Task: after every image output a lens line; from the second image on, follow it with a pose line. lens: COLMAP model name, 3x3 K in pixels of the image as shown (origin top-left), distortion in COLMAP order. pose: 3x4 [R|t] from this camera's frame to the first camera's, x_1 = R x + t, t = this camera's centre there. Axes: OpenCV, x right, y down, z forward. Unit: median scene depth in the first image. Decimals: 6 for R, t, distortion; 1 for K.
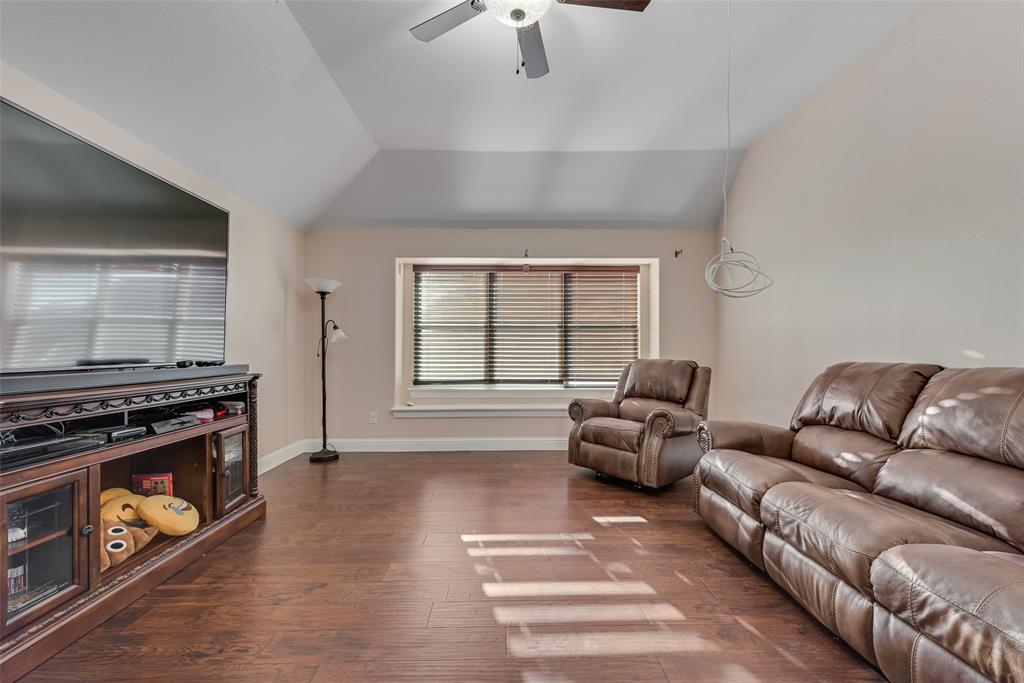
lens RADIAL K [[405.6, 0, 513.9], [0, 405.6, 344.4], [0, 0, 1]] dist [0.005681, -0.001314]
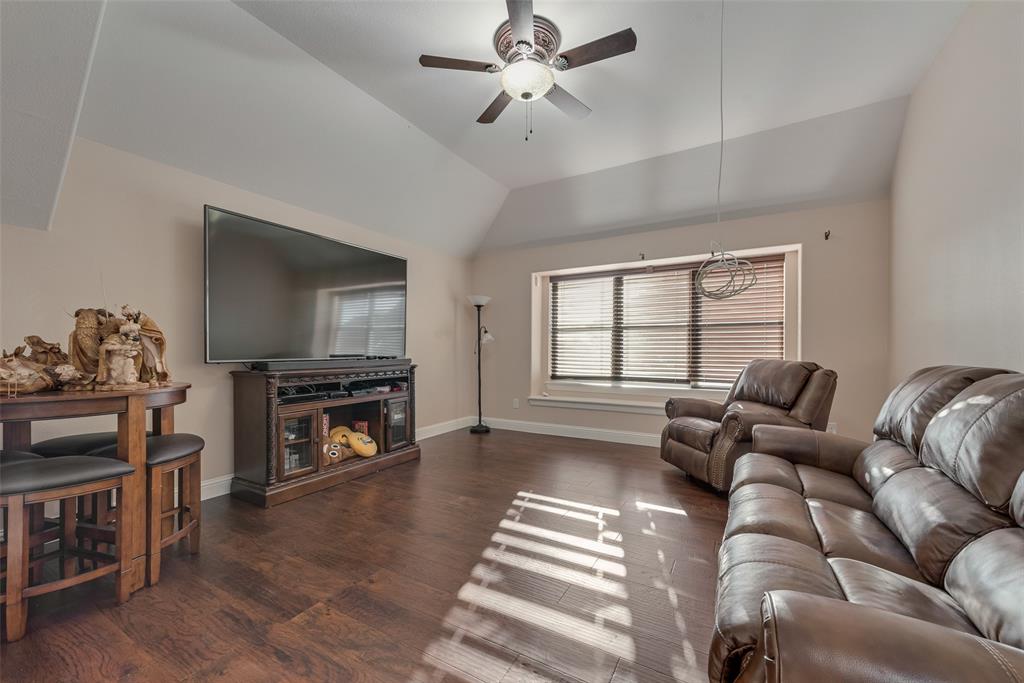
lens RADIAL K [[405.6, 0, 512.0], [0, 405.6, 347.8], [0, 0, 1]] dist [0.005681, -0.001314]
pose [[0.854002, -0.000437, -0.520270, 0.335172], [0.005011, 0.999960, 0.007386, 0.000111], [0.520246, -0.008915, 0.853970, -0.076395]]
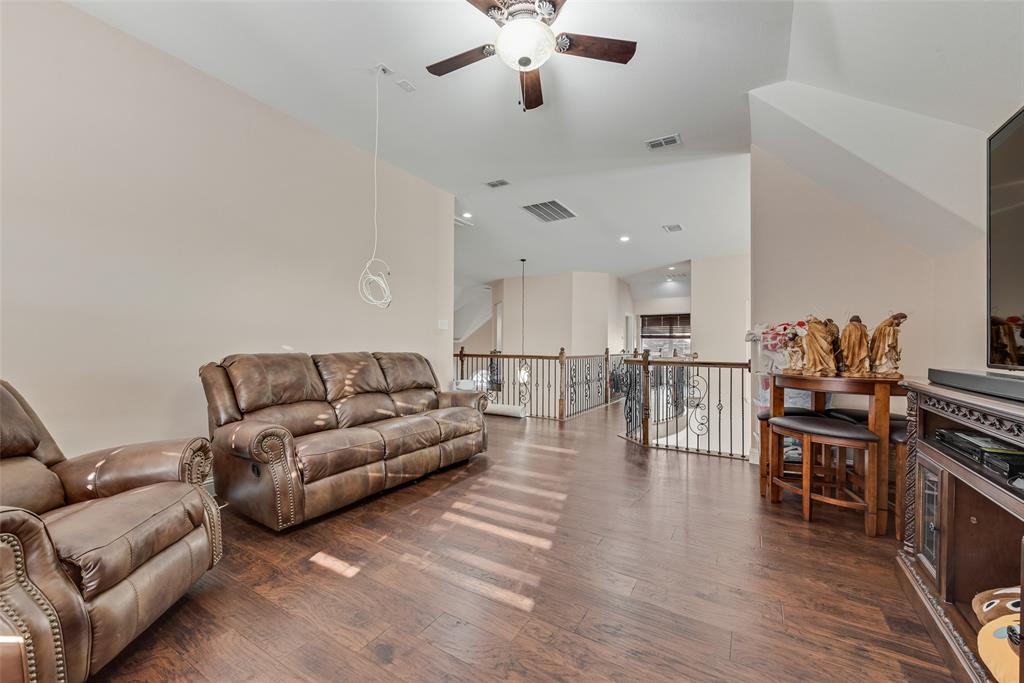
lens RADIAL K [[405.6, 0, 512.8], [0, 405.6, 345.6], [0, 0, 1]] dist [0.005681, -0.001314]
pose [[-0.841893, -0.000565, 0.539644, -0.308877], [-0.008038, 0.999902, -0.011493, 0.015045], [-0.539584, -0.014013, -0.841815, 1.027933]]
